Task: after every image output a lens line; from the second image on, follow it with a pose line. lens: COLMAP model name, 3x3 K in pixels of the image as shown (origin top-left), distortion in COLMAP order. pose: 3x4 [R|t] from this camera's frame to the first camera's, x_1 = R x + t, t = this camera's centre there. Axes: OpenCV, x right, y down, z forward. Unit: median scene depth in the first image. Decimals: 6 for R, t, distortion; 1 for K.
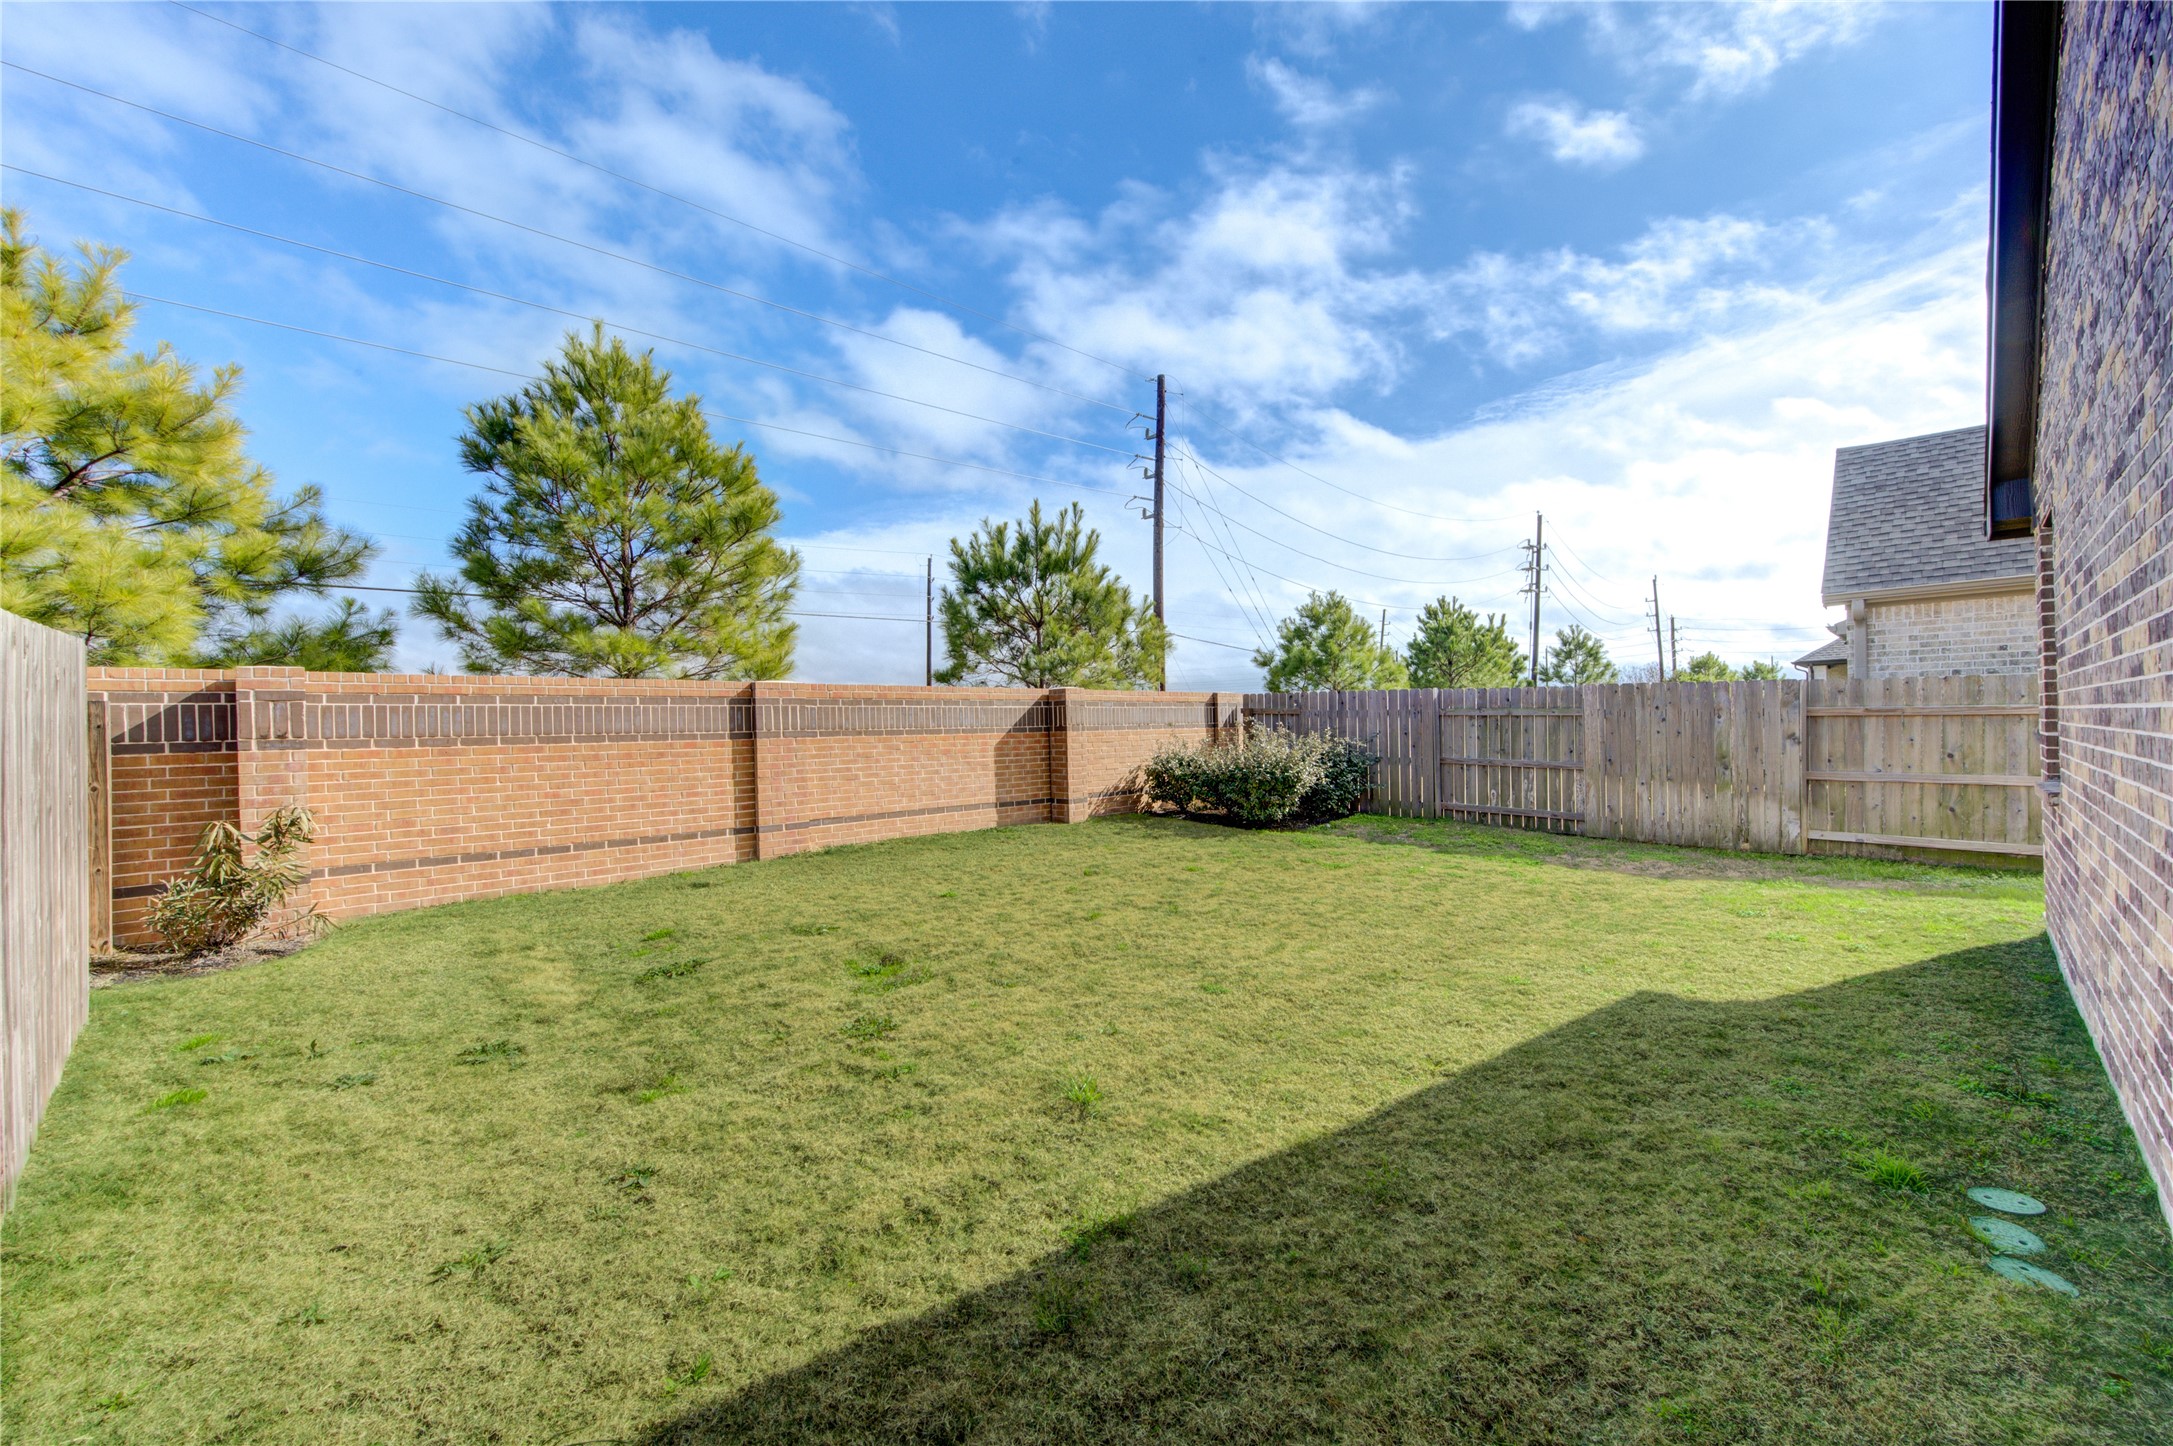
lens RADIAL K [[845.7, 0, 1086.0], [0, 845.7, 725.2], [0, 0, 1]] dist [0.002455, -0.000304]
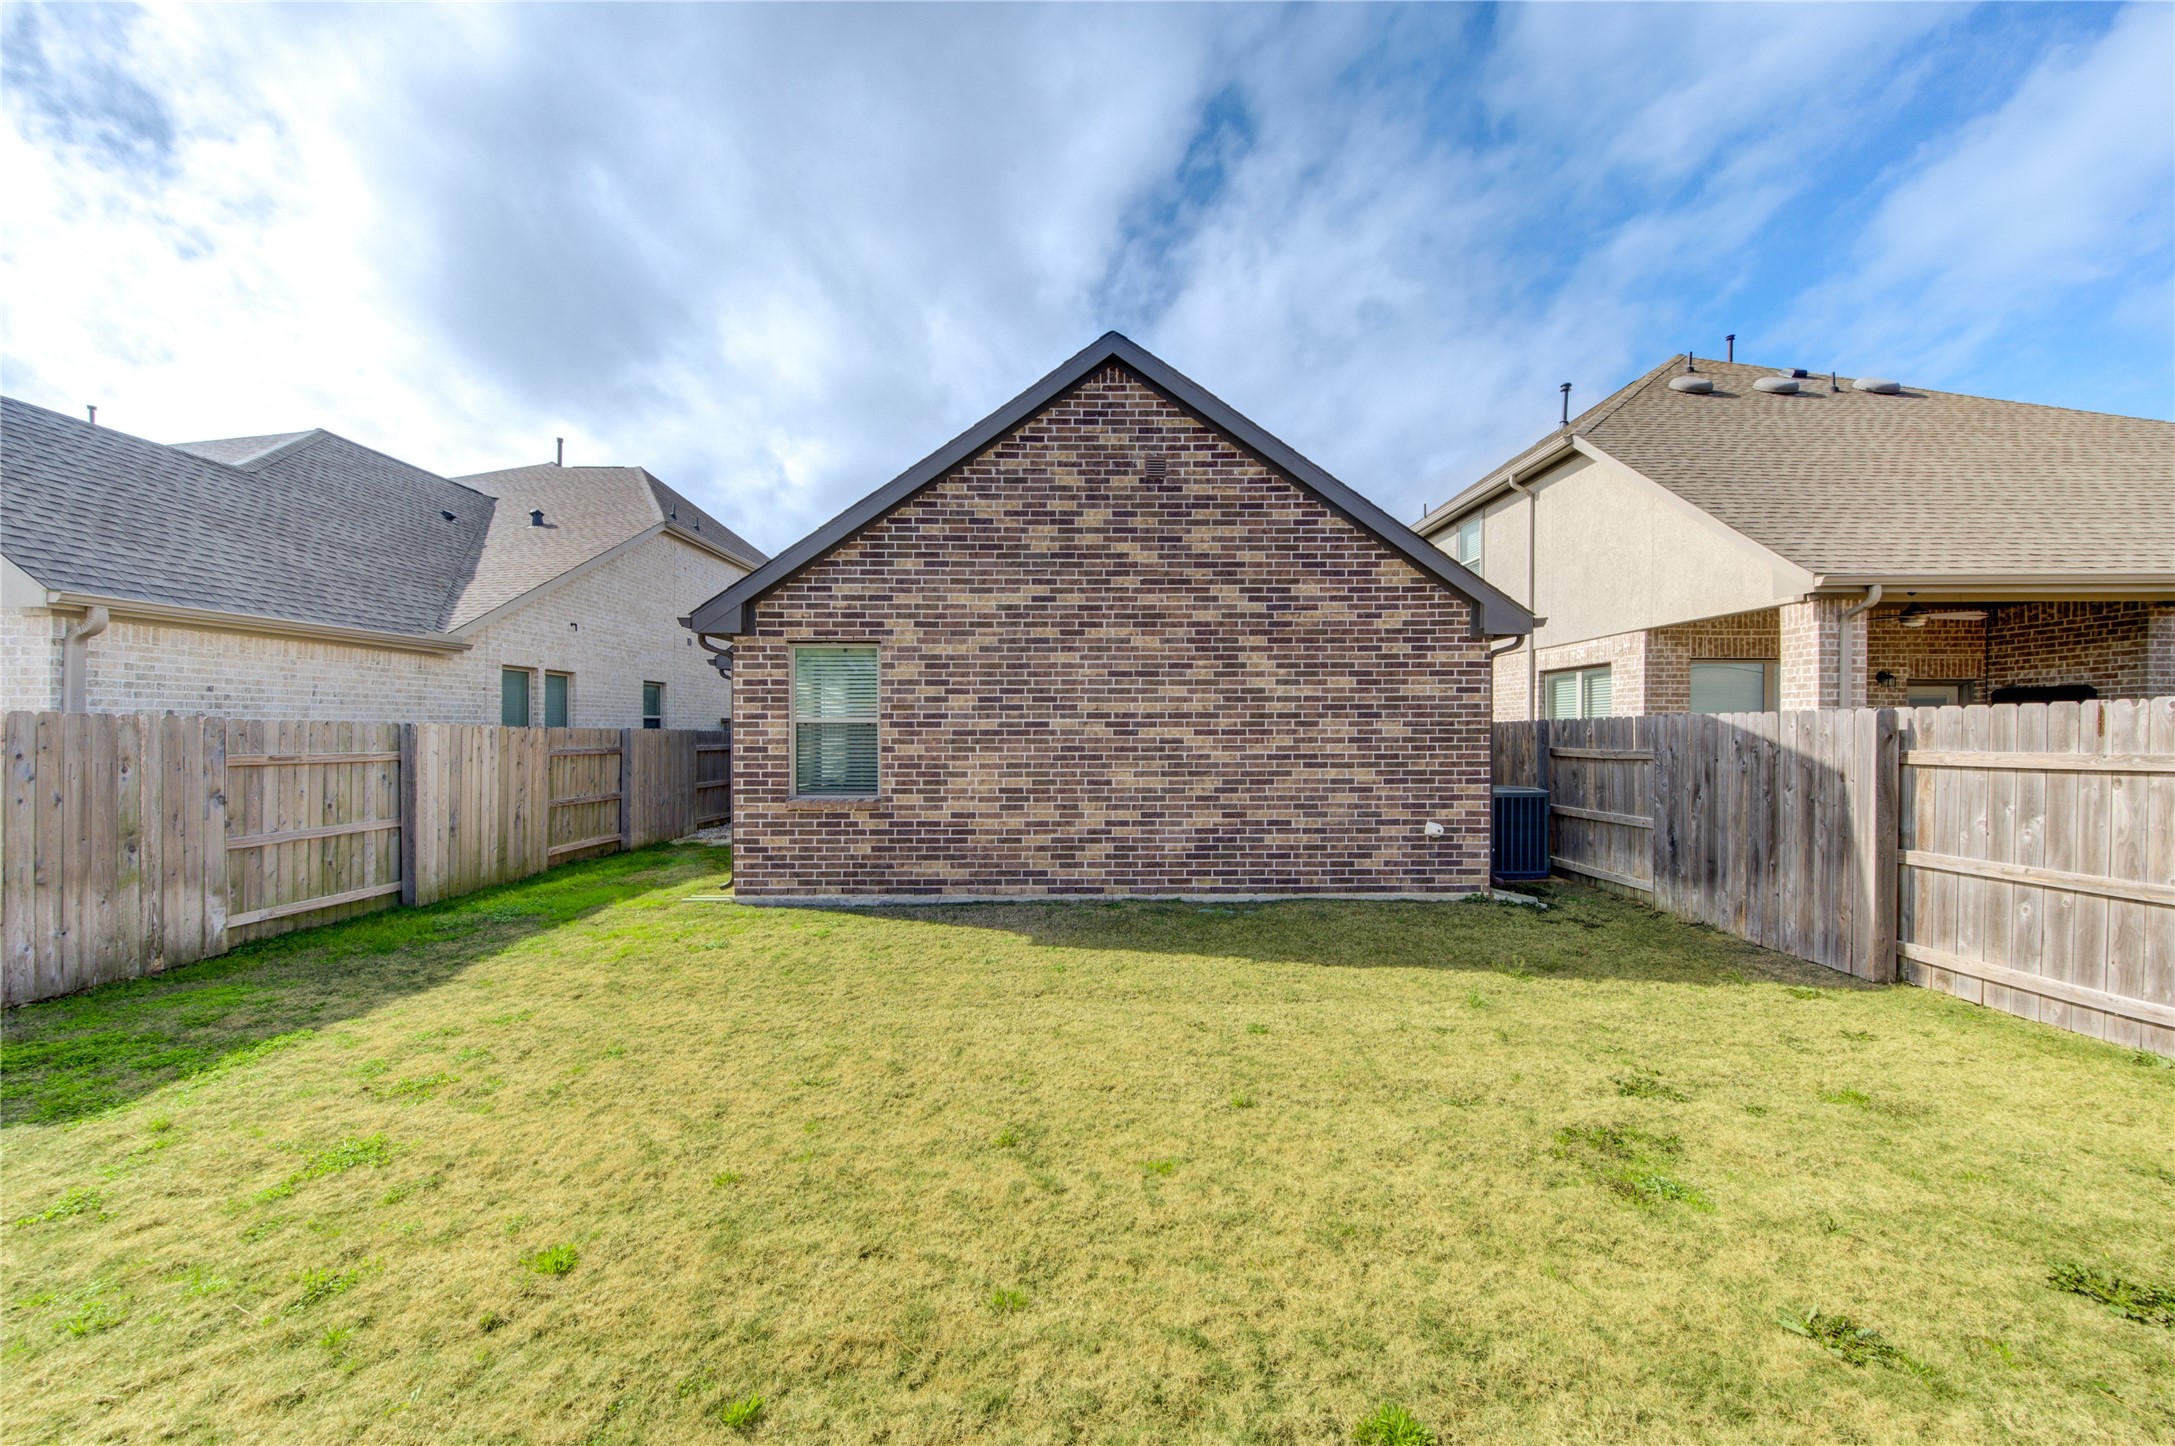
lens RADIAL K [[846.5, 0, 1099.0], [0, 846.5, 731.2], [0, 0, 1]] dist [0.002455, -0.000304]
pose [[-0.708350, 0.017978, 0.705632, -0.204811], [0.015912, 0.999828, -0.009500, -0.020612], [-0.705682, 0.004499, -0.708515, 0.890262]]
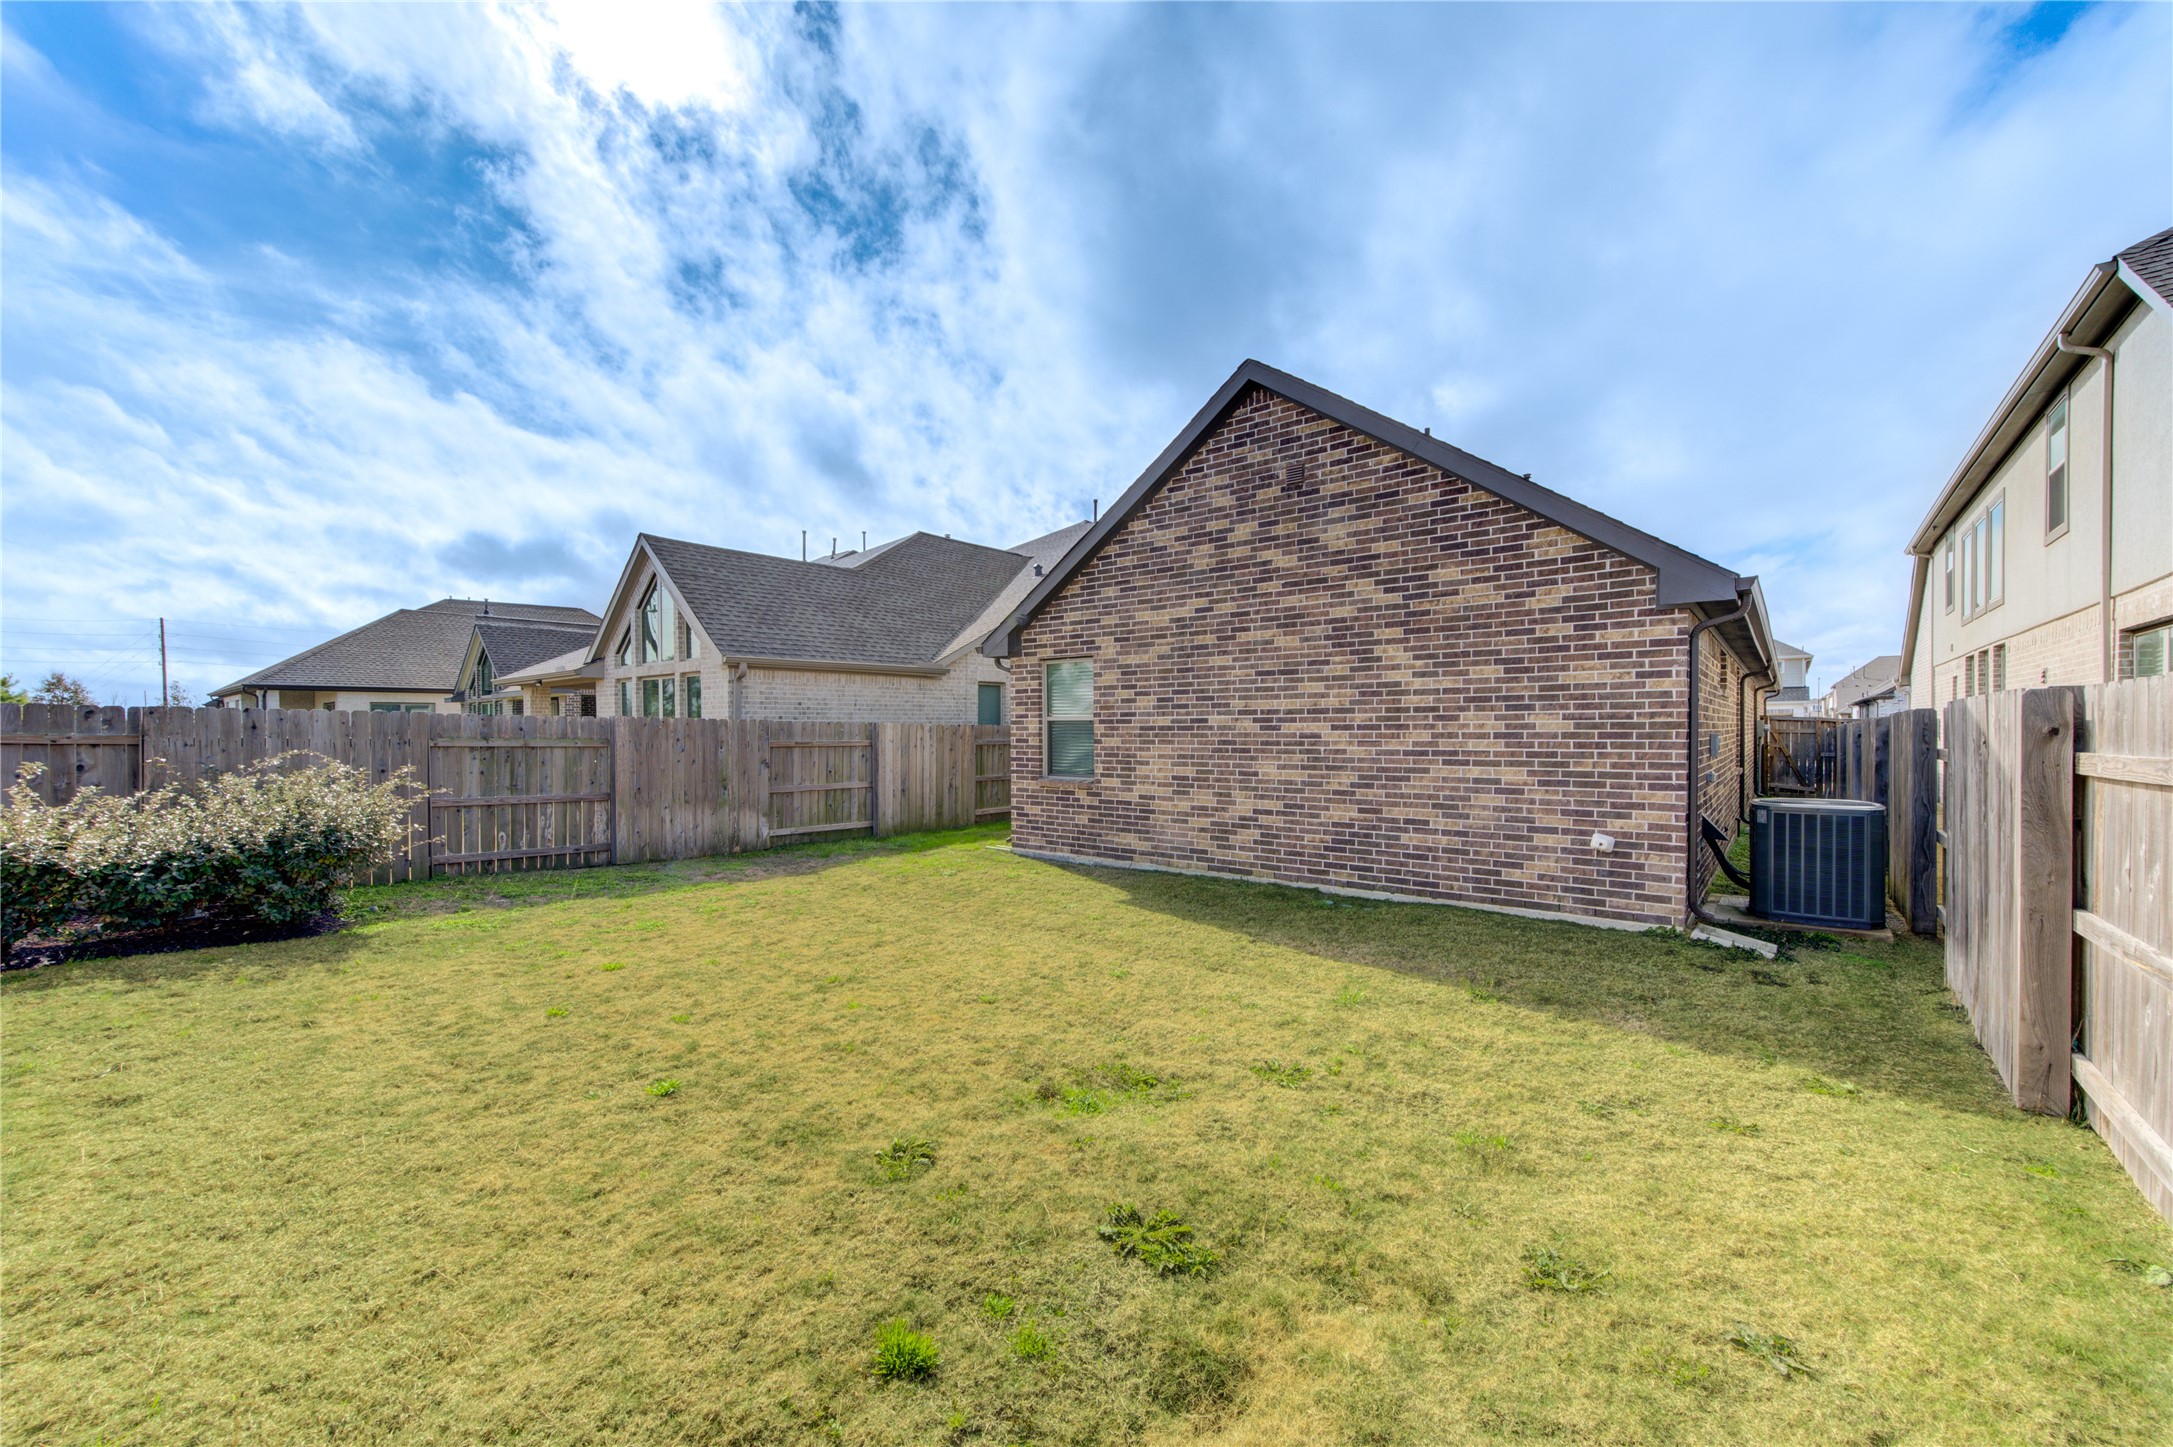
lens RADIAL K [[848.5, 0, 1098.3], [0, 848.5, 731.9], [0, 0, 1]] dist [0.002536, -0.000892]
pose [[-0.095549, 0.014253, 0.995323, -0.511752], [0.007432, 0.999880, -0.013604, -0.011430], [-0.995397, 0.006098, -0.095643, 0.544042]]
